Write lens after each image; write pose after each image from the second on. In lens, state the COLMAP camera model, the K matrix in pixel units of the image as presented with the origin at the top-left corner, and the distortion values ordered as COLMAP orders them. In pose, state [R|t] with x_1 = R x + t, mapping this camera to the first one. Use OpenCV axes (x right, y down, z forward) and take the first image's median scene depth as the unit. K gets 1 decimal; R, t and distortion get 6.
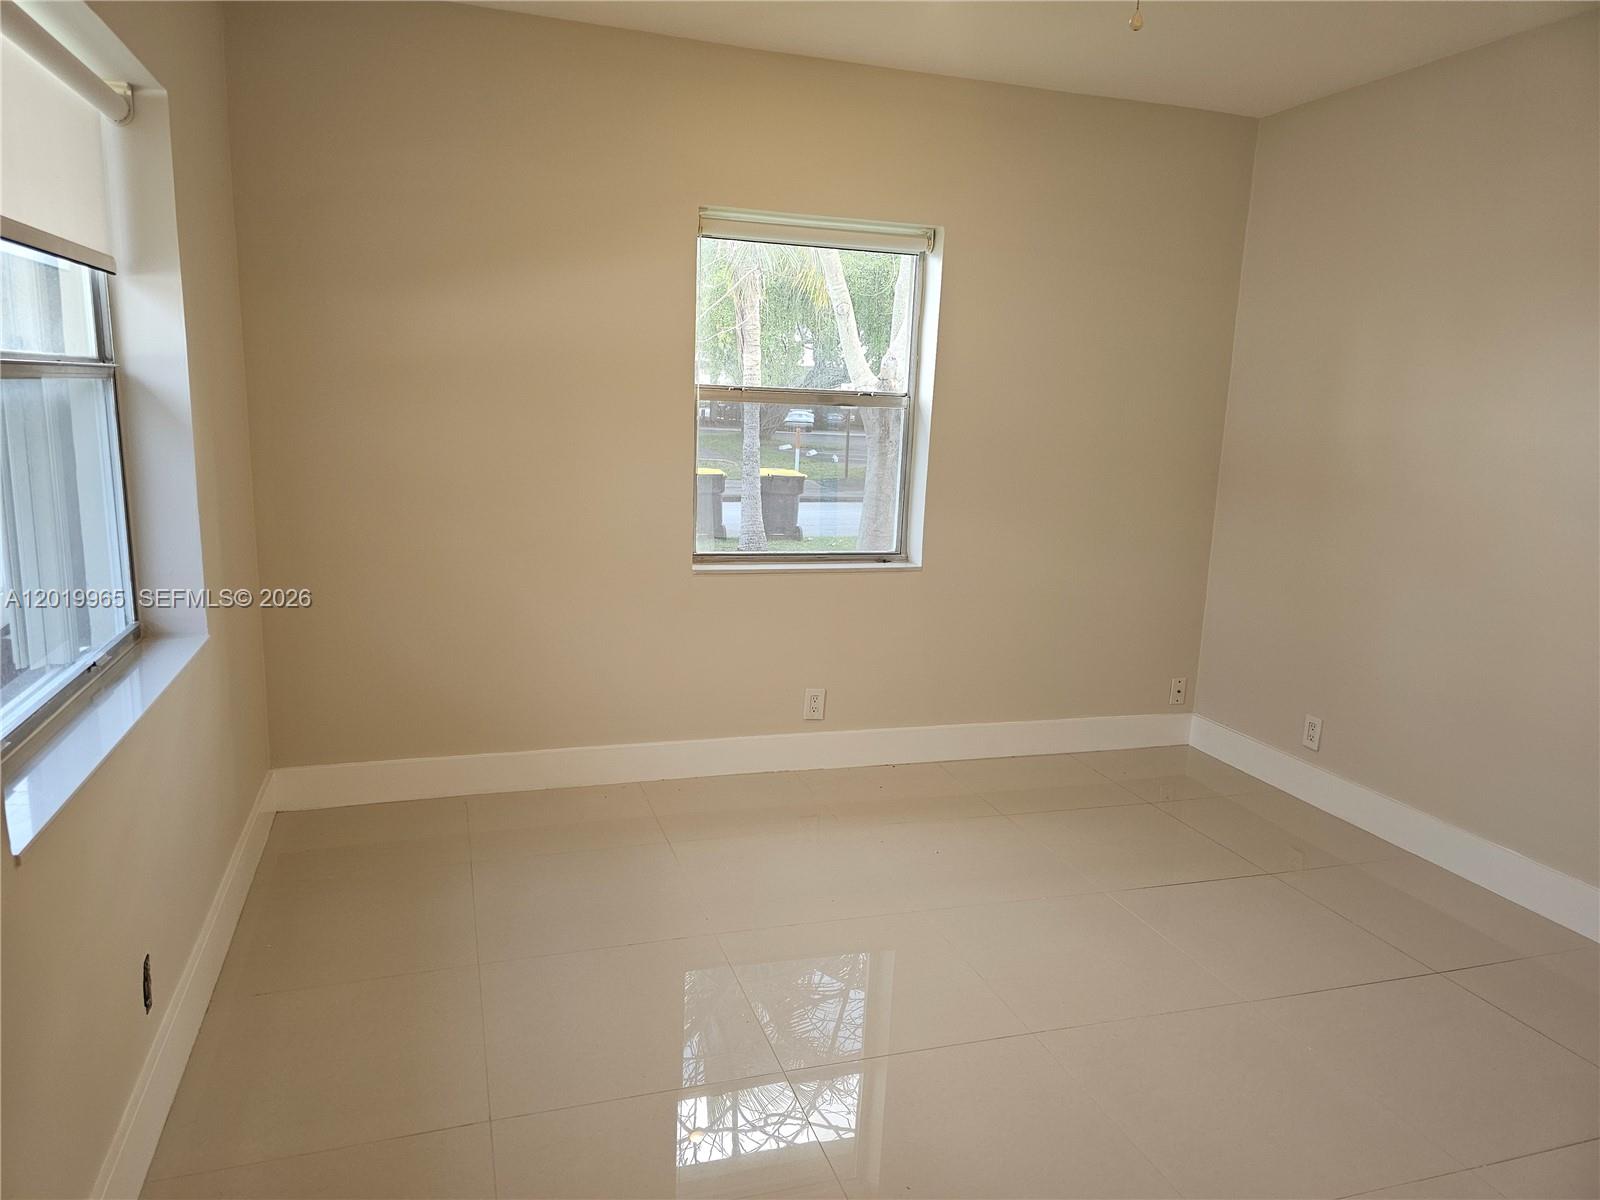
lens RADIAL K [[1085.1, 0, 800.0], [0, 1085.1, 600.0], [0, 0, 1]] dist [0.071069, -0.064793]
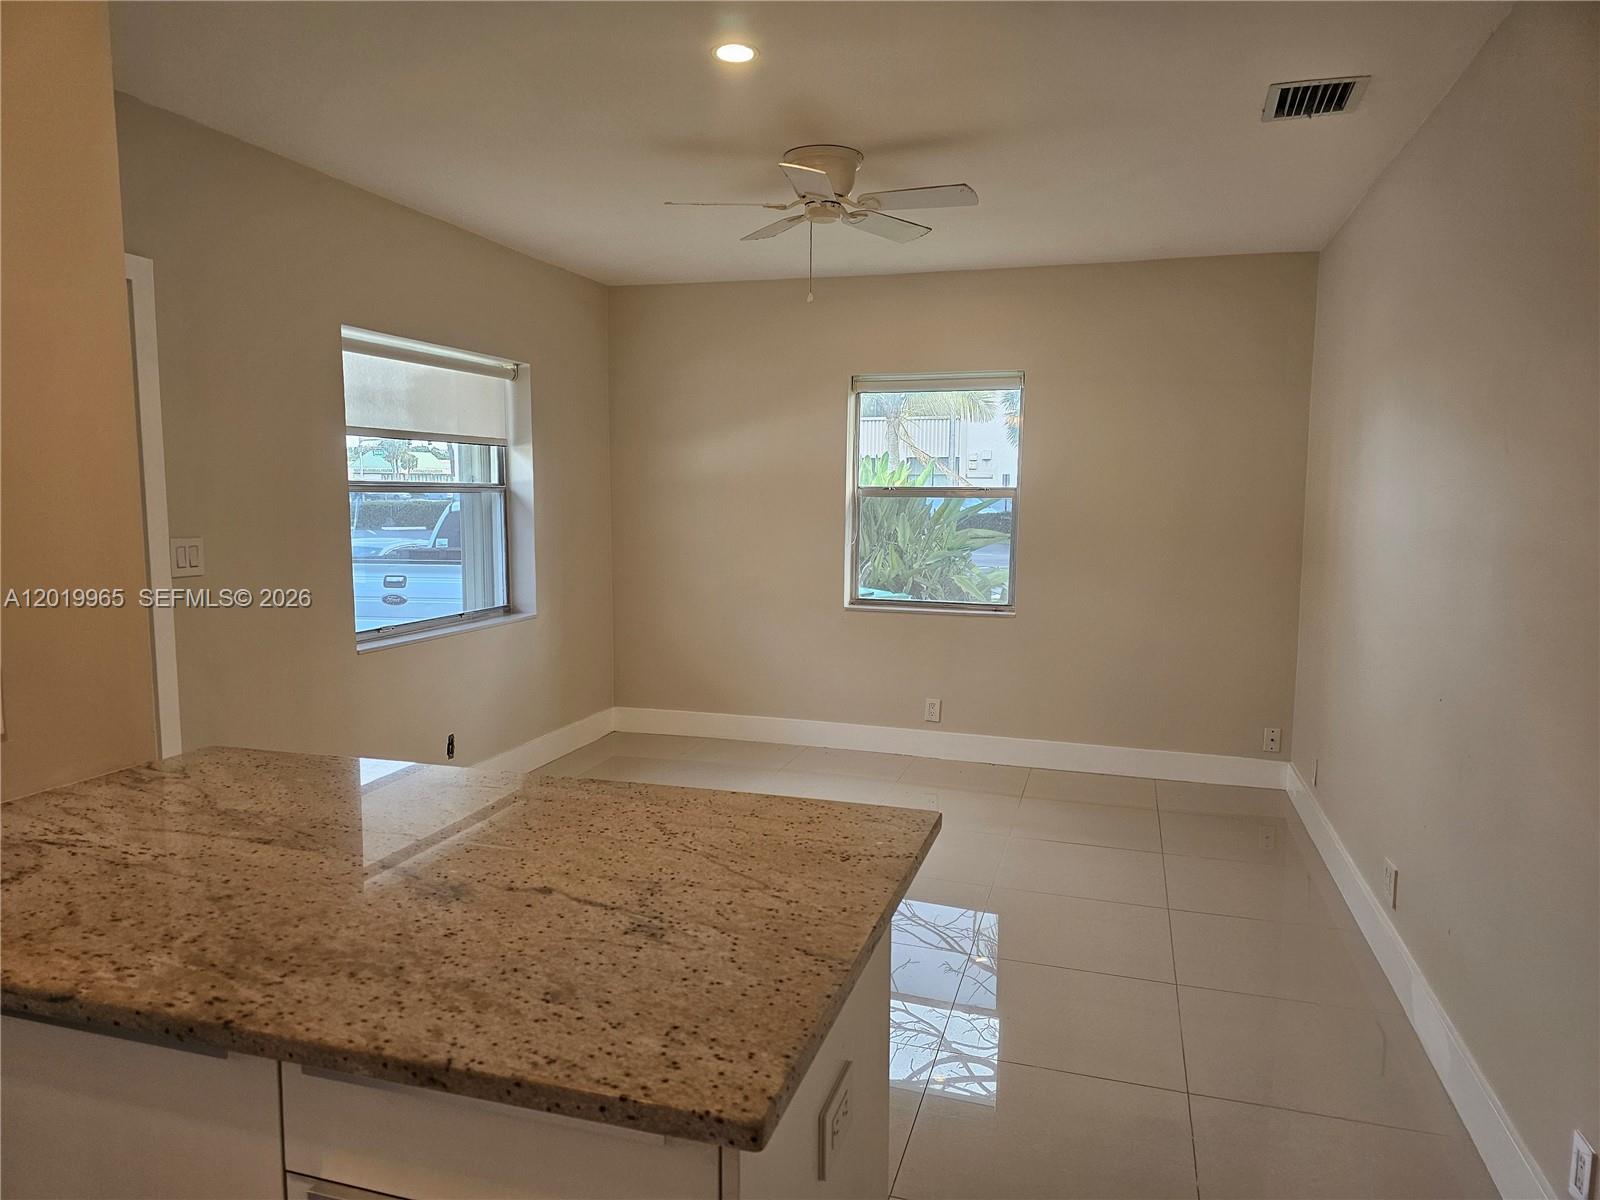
lens RADIAL K [[1085.1, 0, 800.0], [0, 1085.1, 600.0], [0, 0, 1]] dist [0.071069, -0.064793]
pose [[0.820156, 0.026527, -0.571525, 0.923335], [-0.085979, 0.993295, -0.077279, 0.108140], [0.565643, 0.112520, 0.816938, -0.351315]]
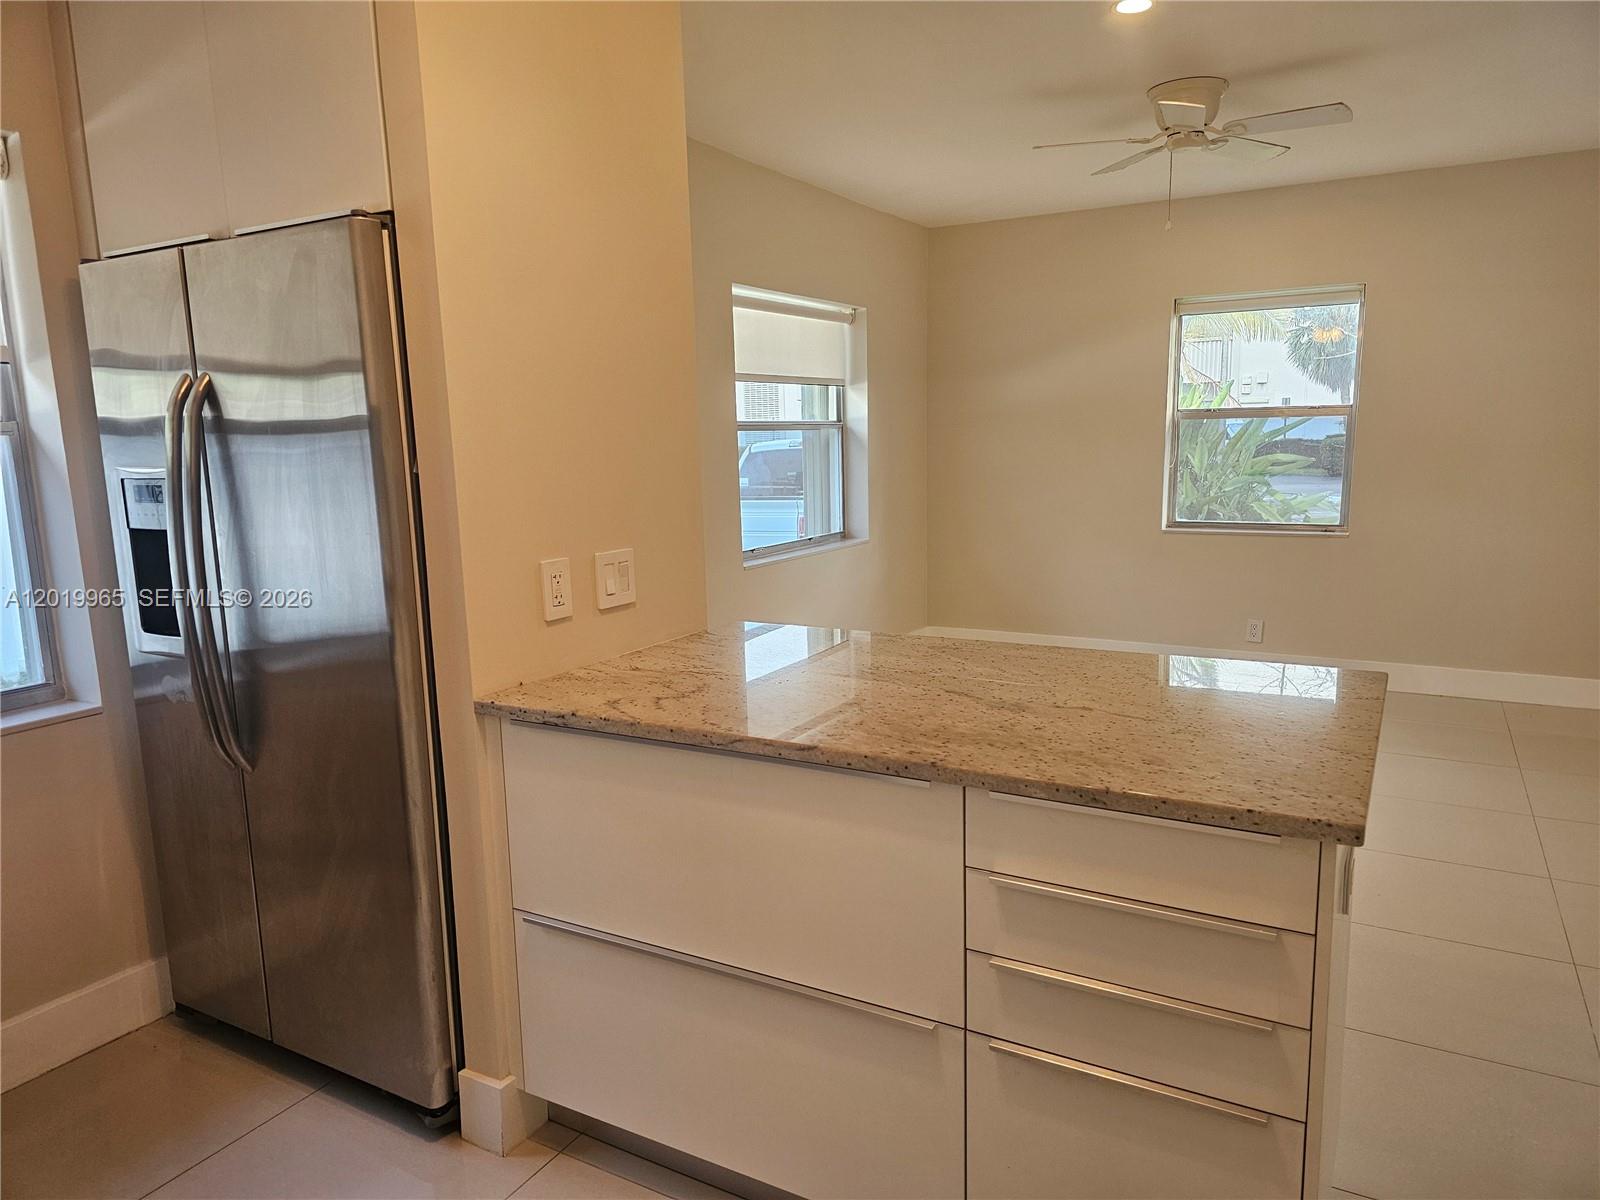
lens RADIAL K [[1073.1, 0, 793.6], [0, 1073.1, 608.2], [0, 0, 1]] dist [0.062980, -0.114250]
pose [[0.662648, 0.067448, -0.745888, 0.911704], [-0.092118, 0.995714, 0.008201, 0.152306], [0.743244, 0.063275, 0.666021, -0.523083]]
